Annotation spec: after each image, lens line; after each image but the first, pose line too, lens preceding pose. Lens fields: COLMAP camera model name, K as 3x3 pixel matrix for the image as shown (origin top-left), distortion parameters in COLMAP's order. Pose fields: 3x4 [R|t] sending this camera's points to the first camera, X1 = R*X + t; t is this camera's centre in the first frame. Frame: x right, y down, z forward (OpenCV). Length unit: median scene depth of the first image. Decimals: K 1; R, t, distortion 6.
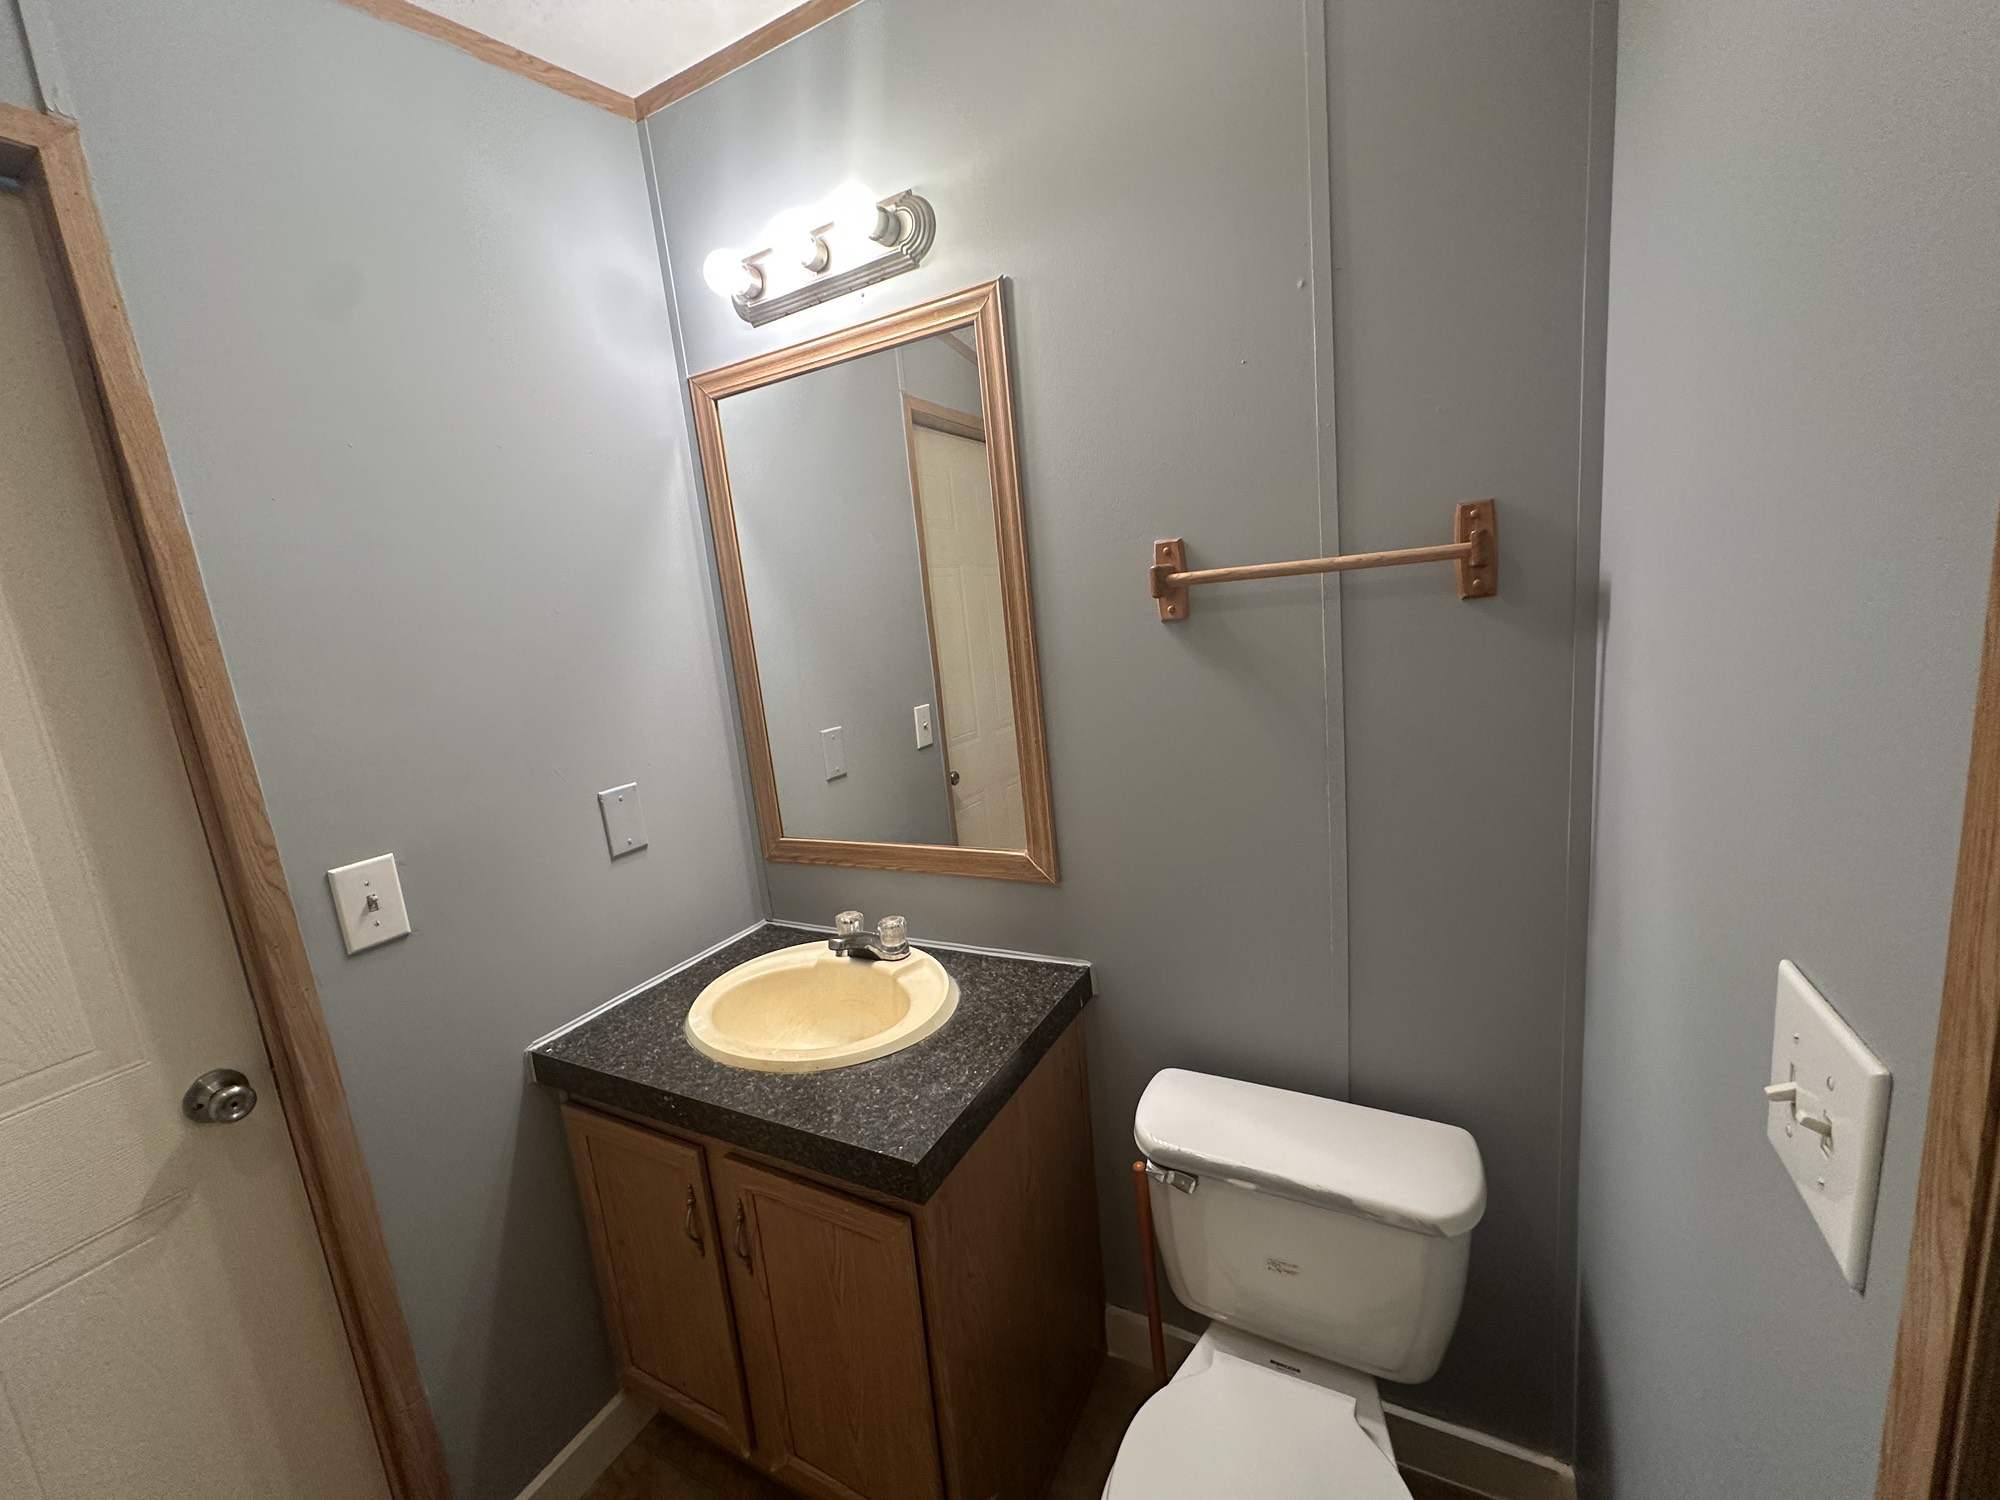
lens RADIAL K [[795.6, 0, 1000.0], [0, 795.6, 750.0], [0, 0, 1]] dist [-0.001692, 0.000243]
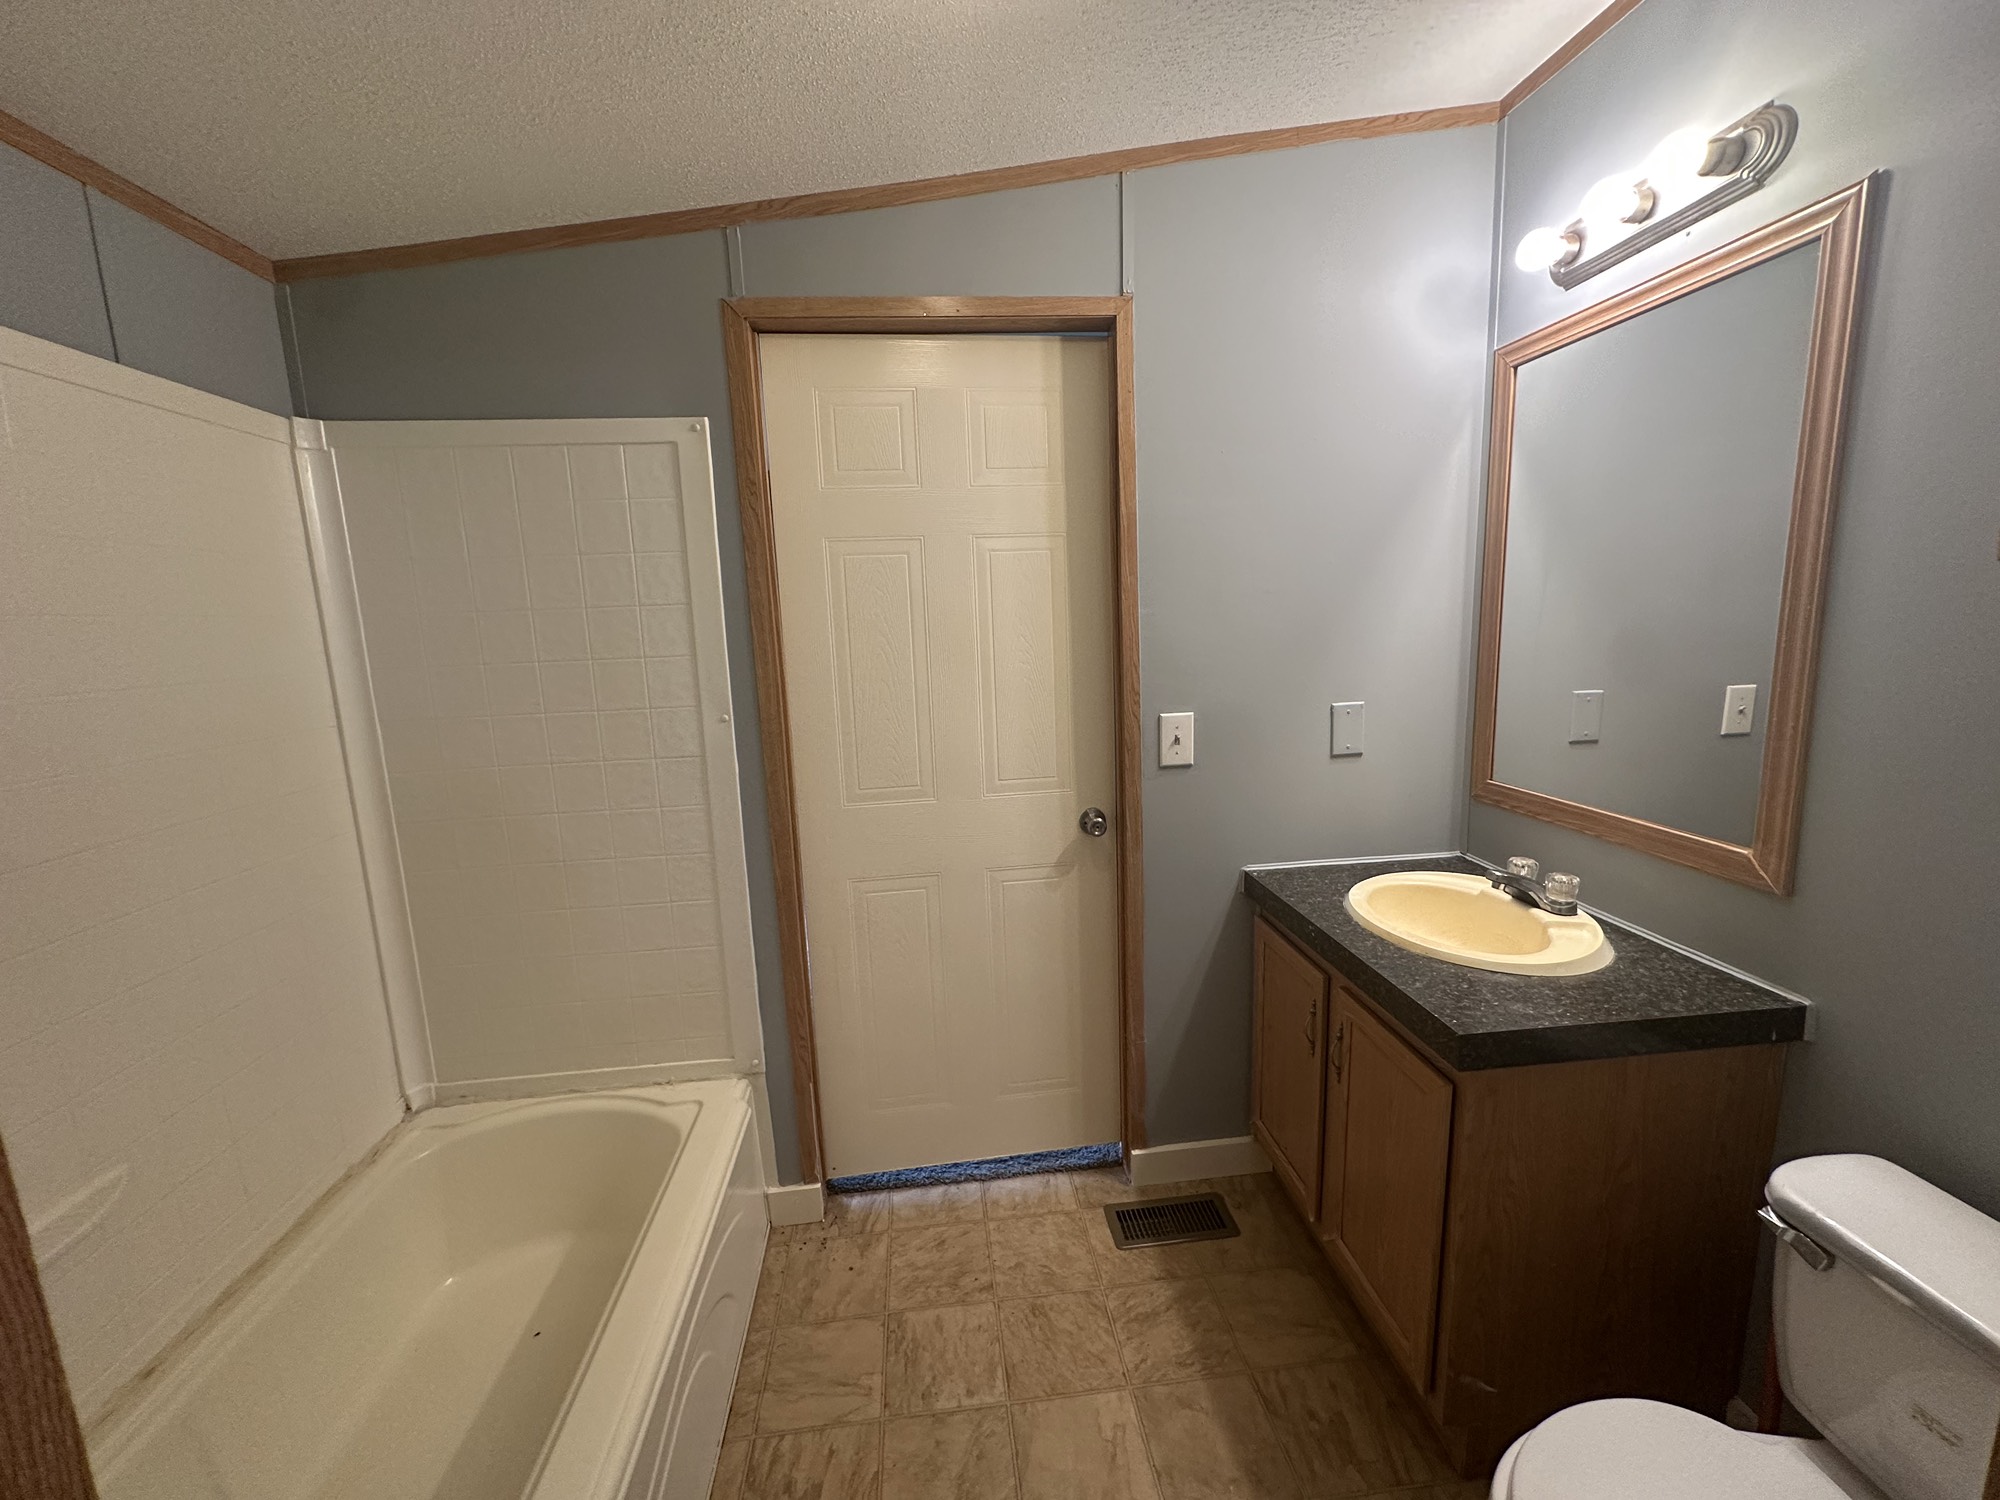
lens RADIAL K [[809.5, 0, 1012.9], [0, 809.5, 742.8], [0, 0, 1]] dist [0.002046, 0.000312]
pose [[0.566286, 0.203016, -0.798815, 0.282382], [-0.163842, 0.977575, 0.132298, 0.029245], [0.807760, 0.055961, 0.586850, -0.198658]]
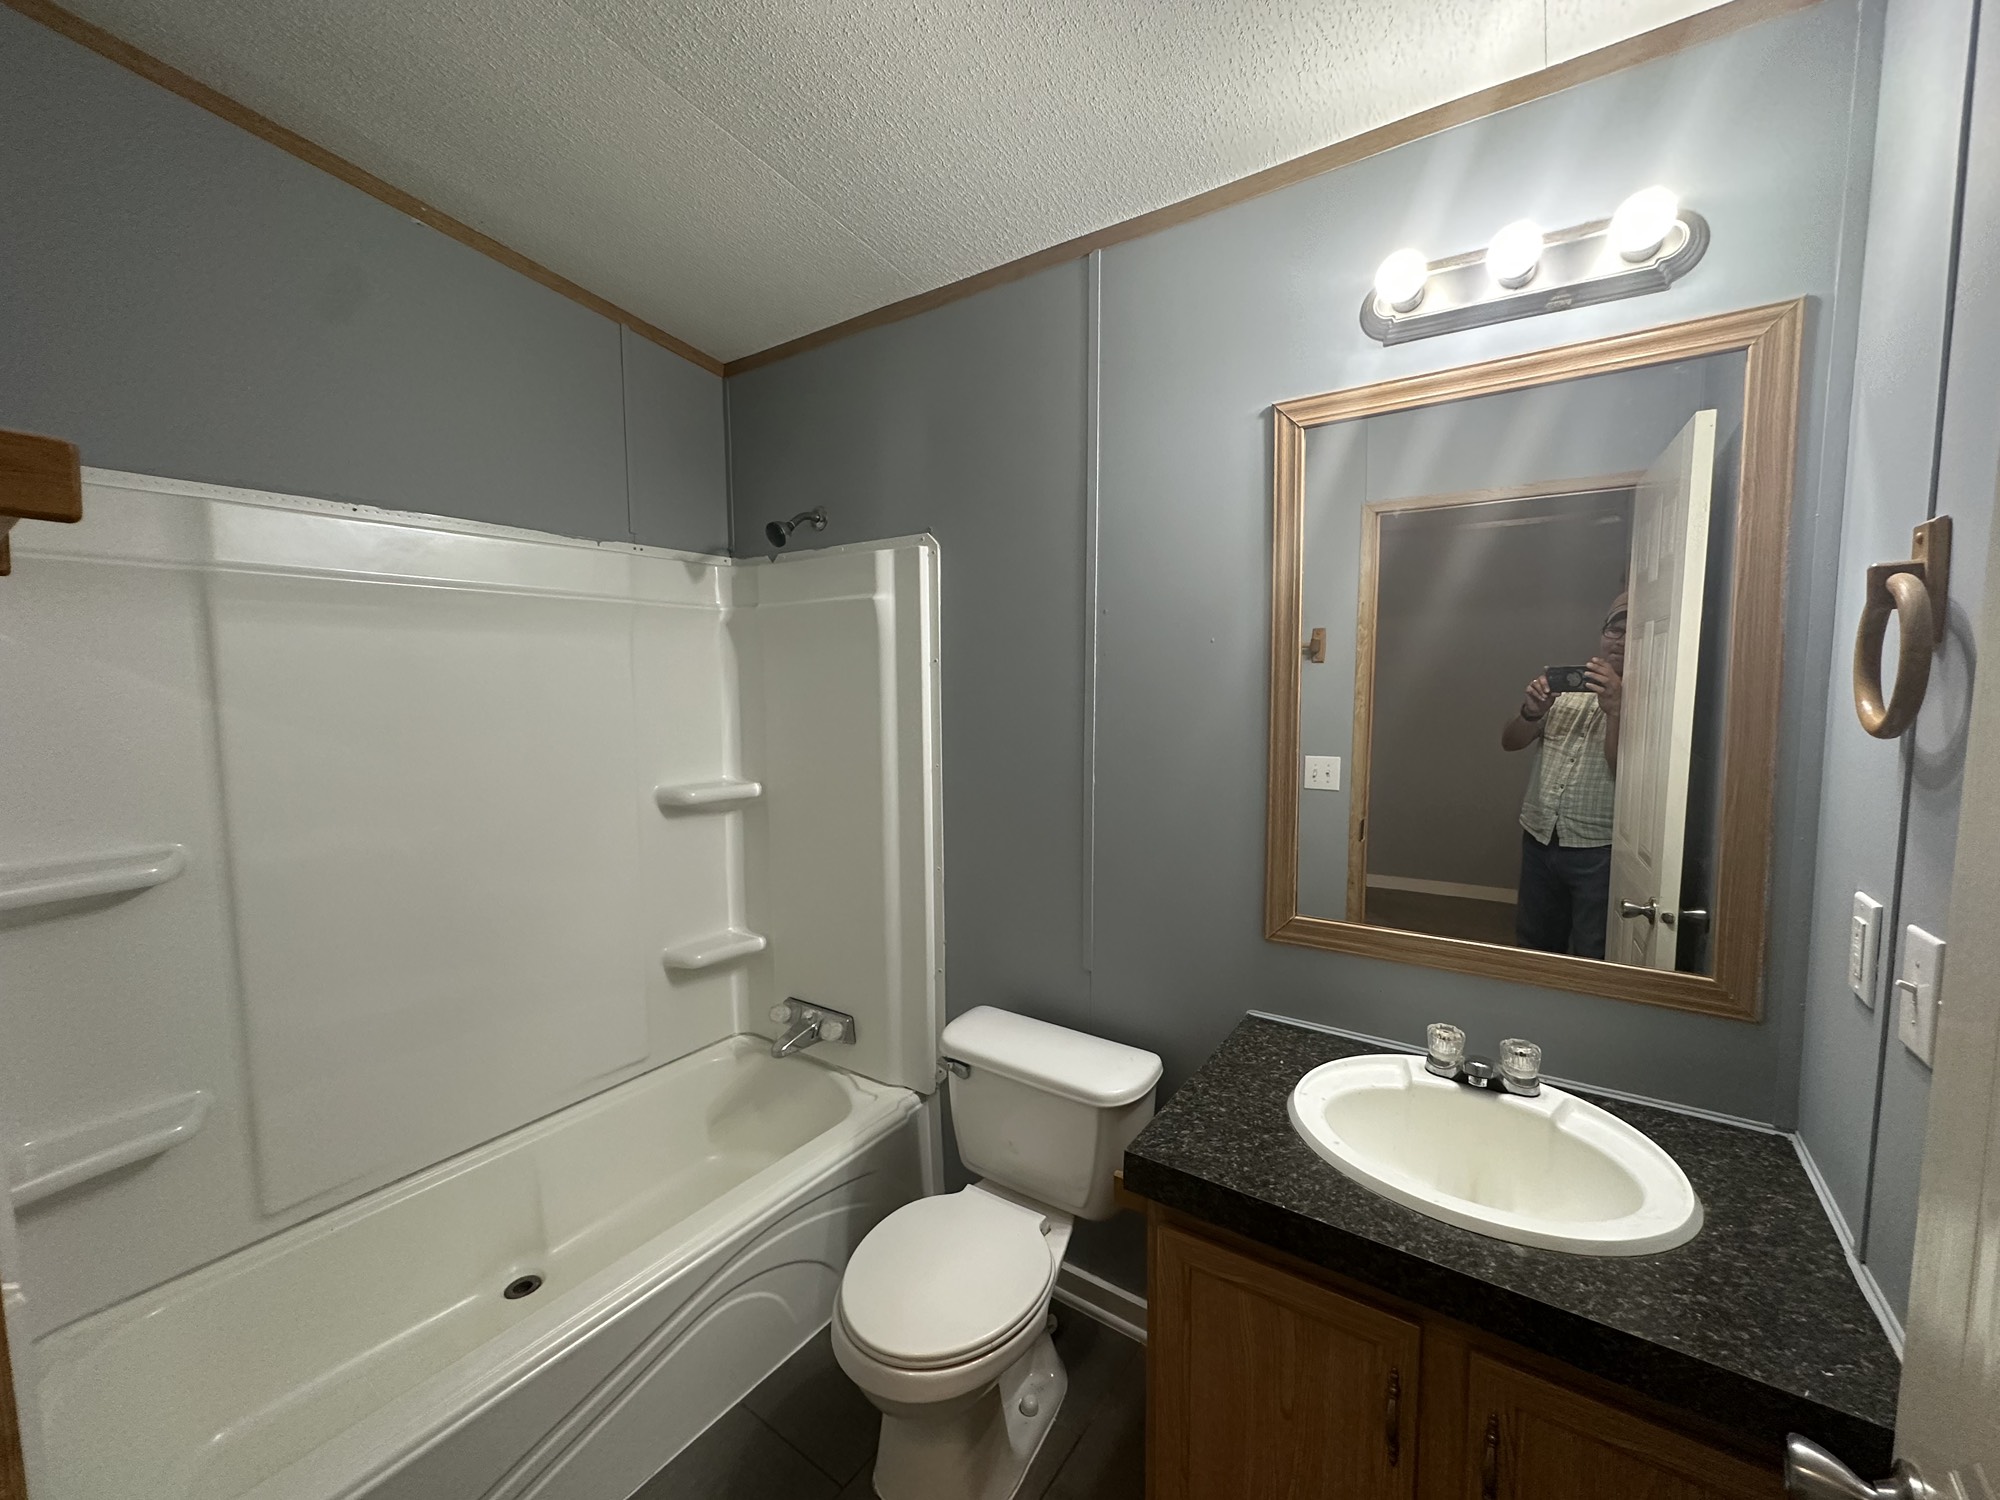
lens RADIAL K [[796.7, 0, 996.9], [0, 796.7, 757.4], [0, 0, 1]] dist [-0.000268, 0.000082]
pose [[0.988394, 0.100108, -0.114264, -0.667171], [-0.109066, 0.991199, -0.075022, 0.043961], [0.105748, 0.086614, 0.990614, 0.113060]]
